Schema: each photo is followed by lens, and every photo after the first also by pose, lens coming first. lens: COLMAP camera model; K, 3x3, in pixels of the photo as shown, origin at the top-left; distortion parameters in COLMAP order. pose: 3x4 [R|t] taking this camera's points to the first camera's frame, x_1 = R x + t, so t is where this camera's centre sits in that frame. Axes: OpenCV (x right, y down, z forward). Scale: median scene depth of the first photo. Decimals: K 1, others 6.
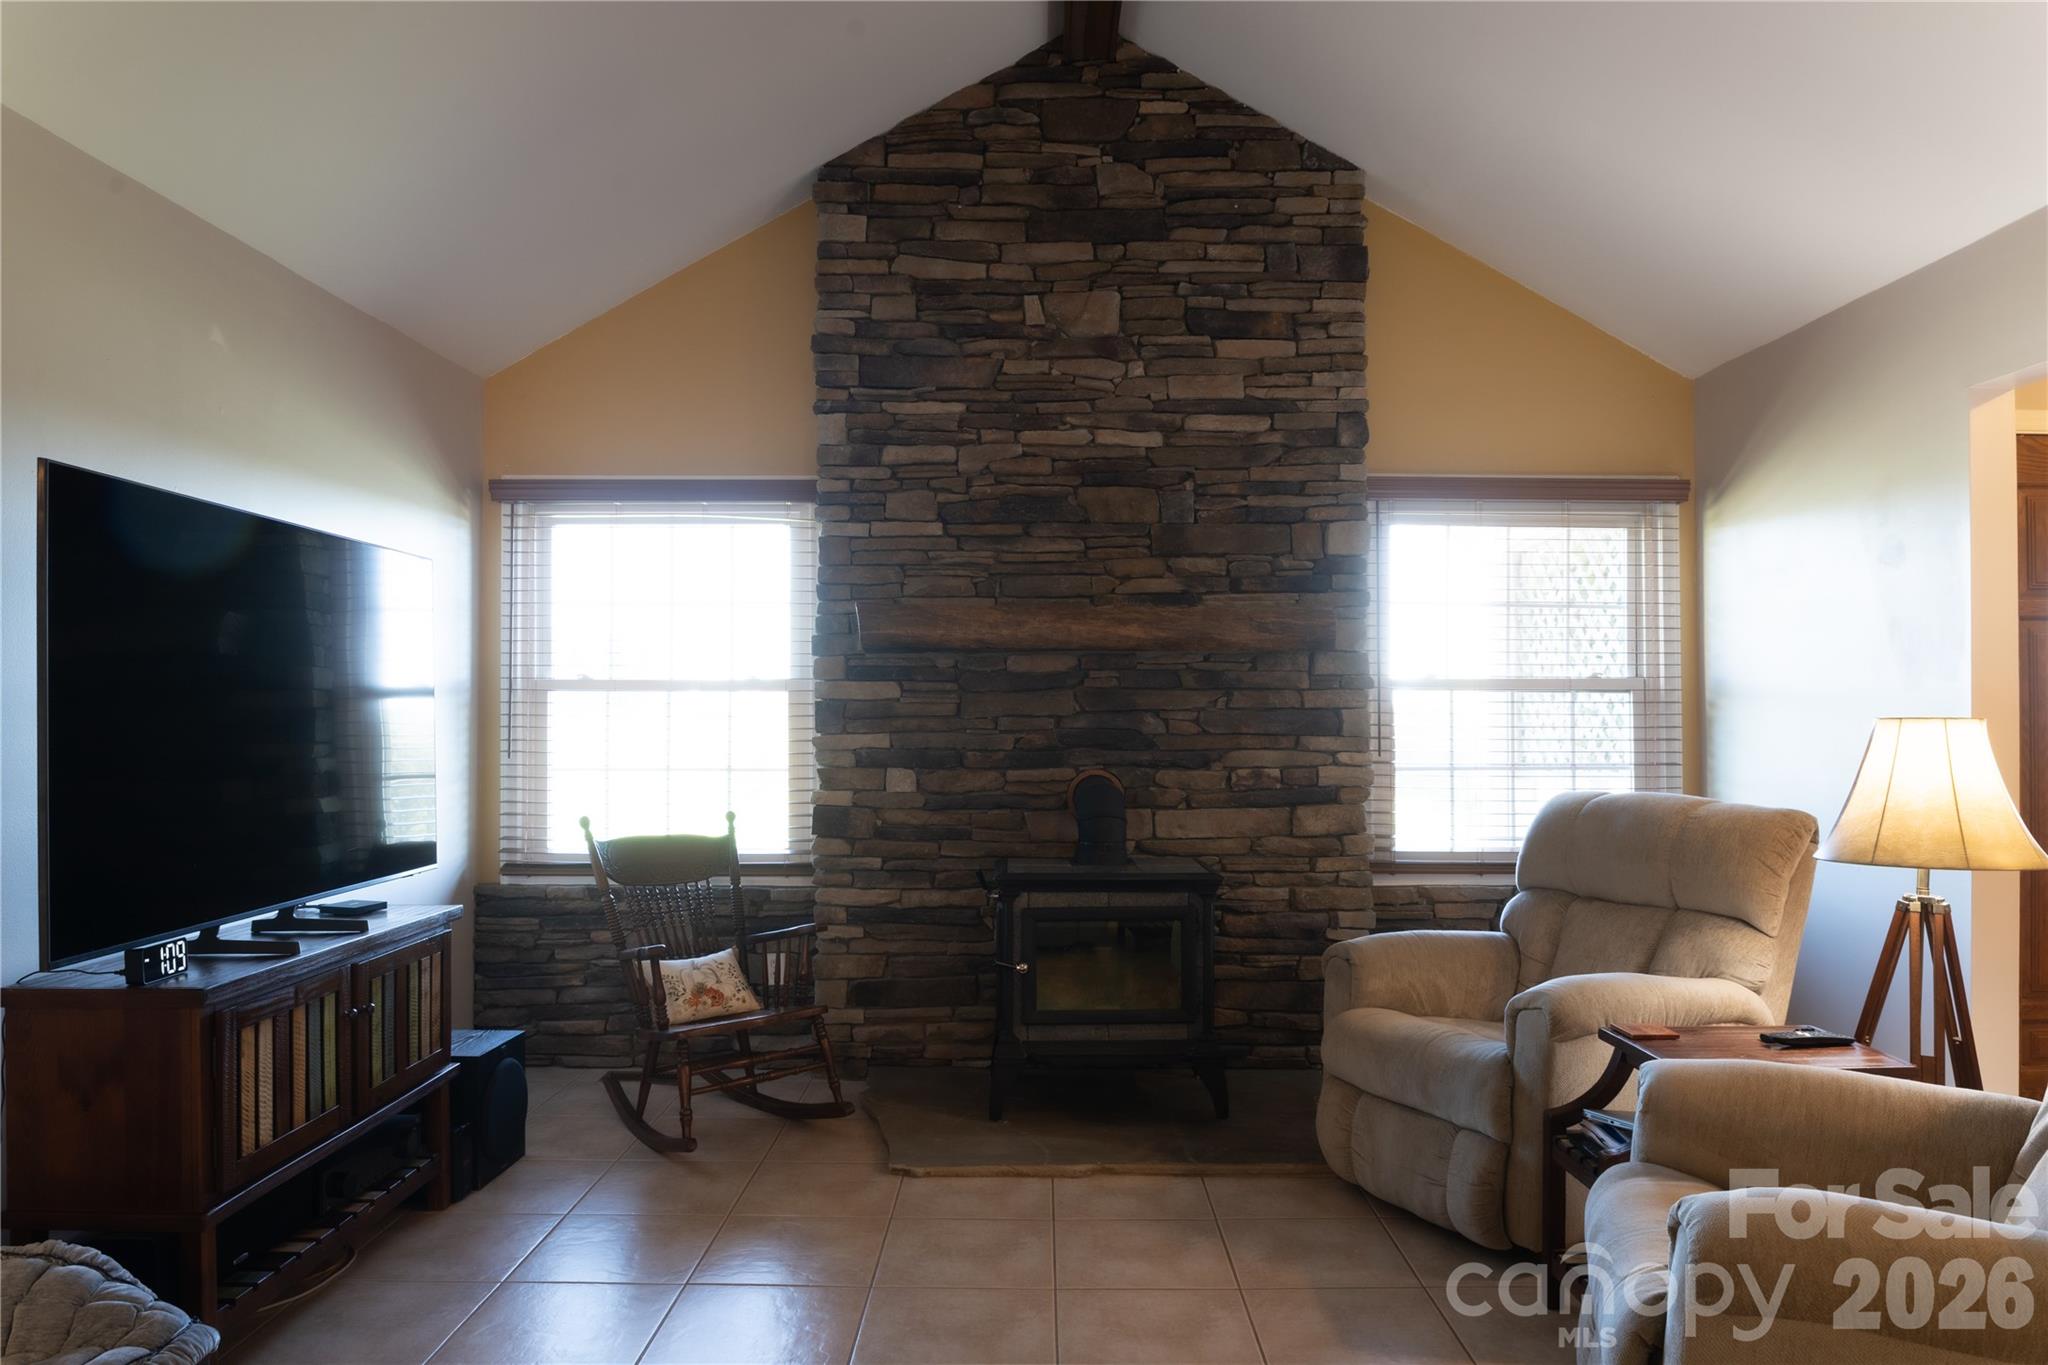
lens RADIAL K [[1363.5, 0, 1021.8], [0, 1363.5, 686.5], [0, 0, 1]] dist [-0.019472, 0.004281]
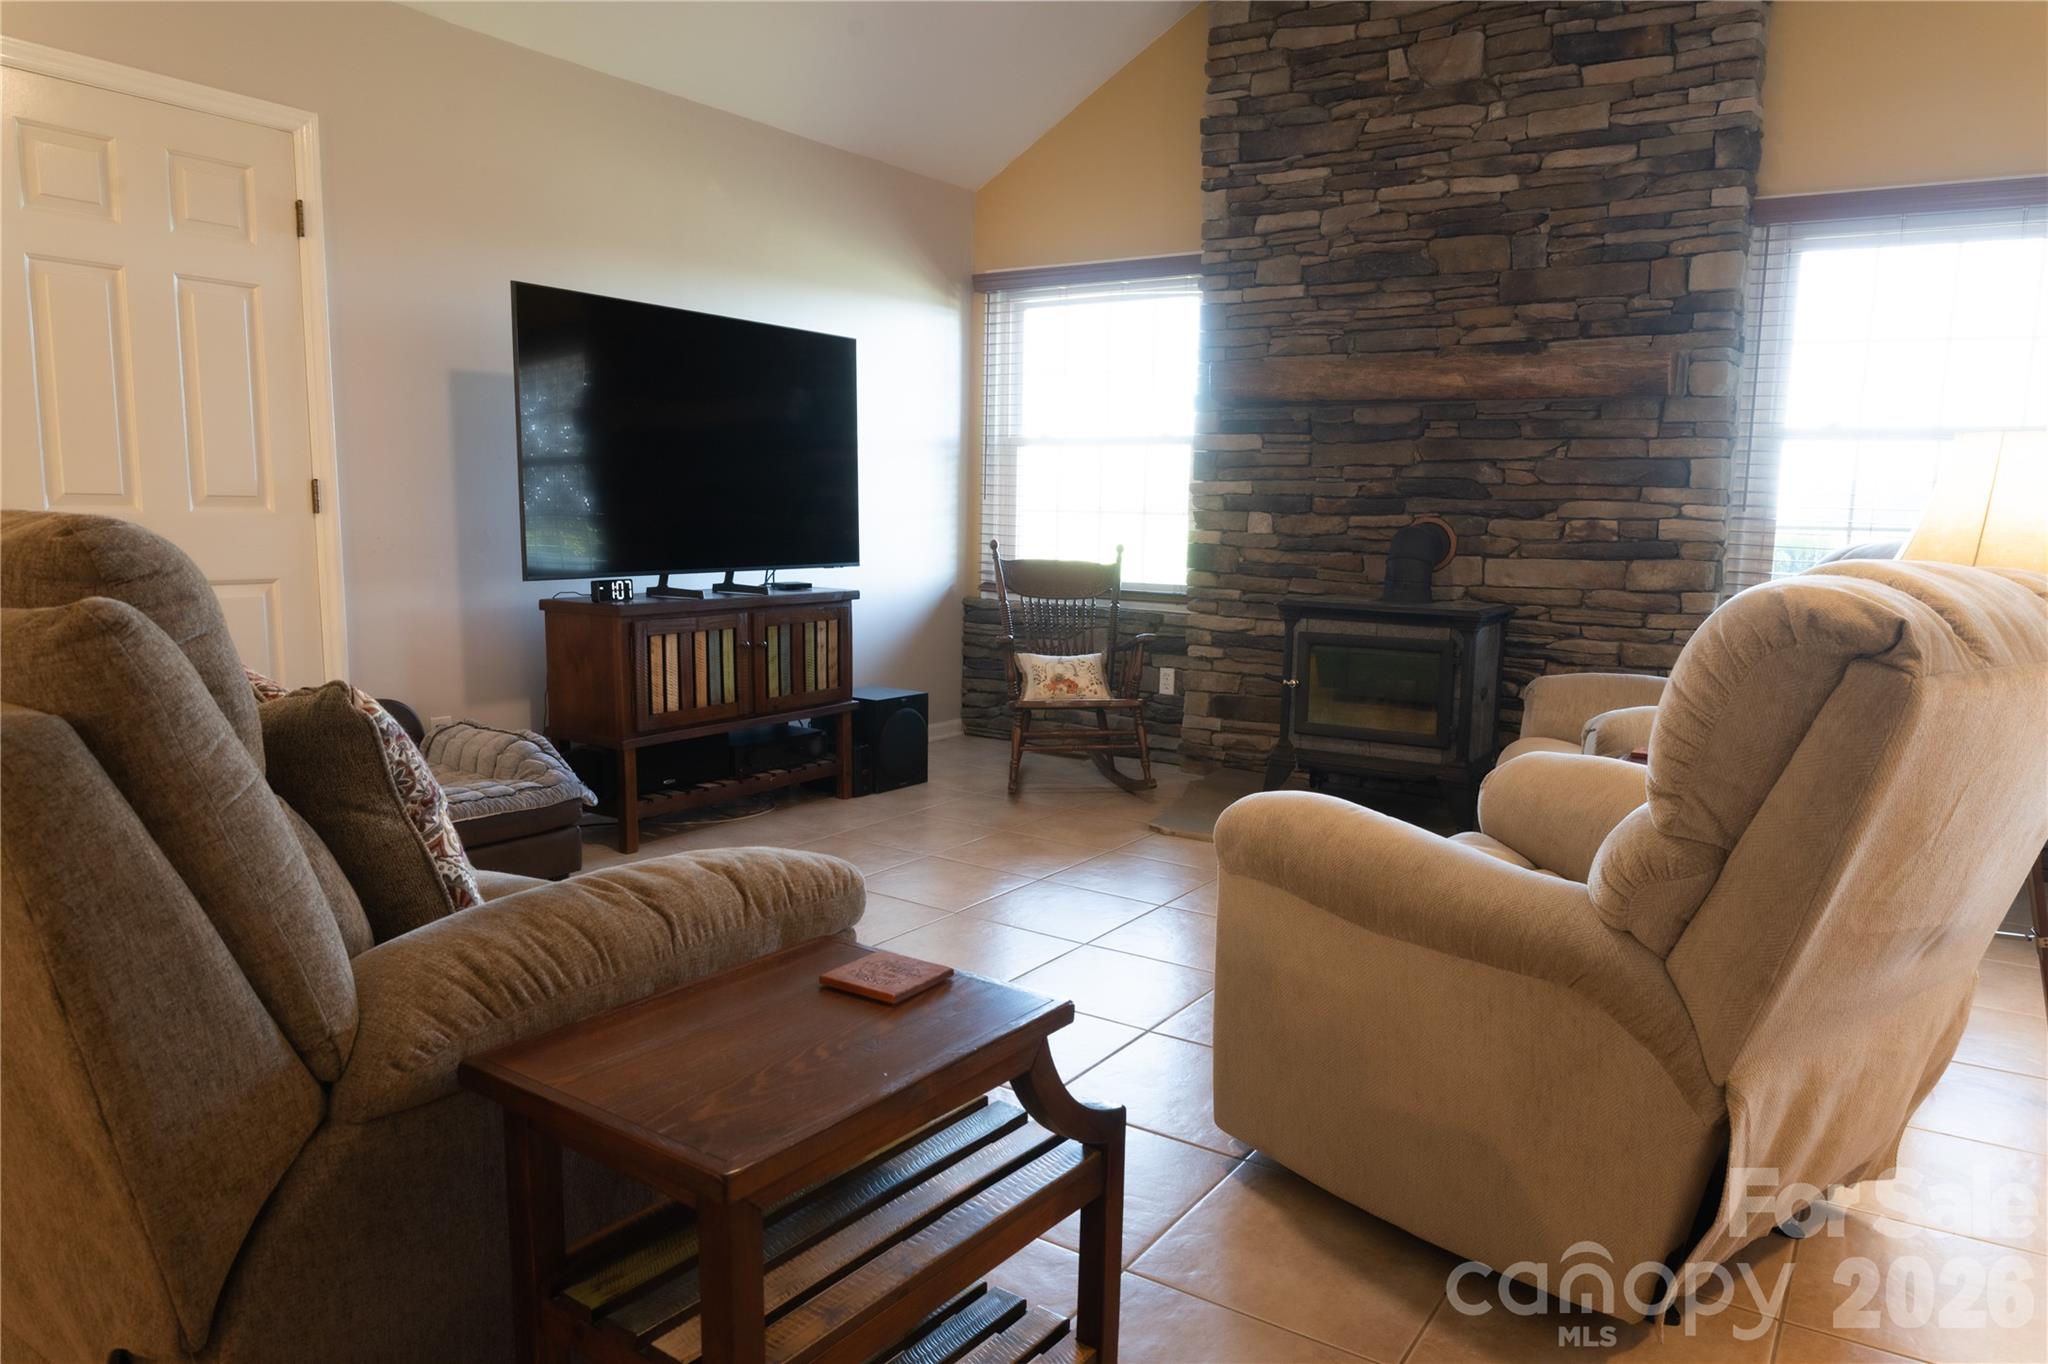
lens RADIAL K [[1363.5, 0, 1009.3], [0, 1363.5, 697.1], [0, 0, 1]] dist [-0.019472, 0.004281]
pose [[0.826828, 0.095476, -0.554292, 0.379650], [-0.008459, 0.987487, 0.157475, 0.035423], [0.562391, -0.125516, 0.817290, -0.056812]]
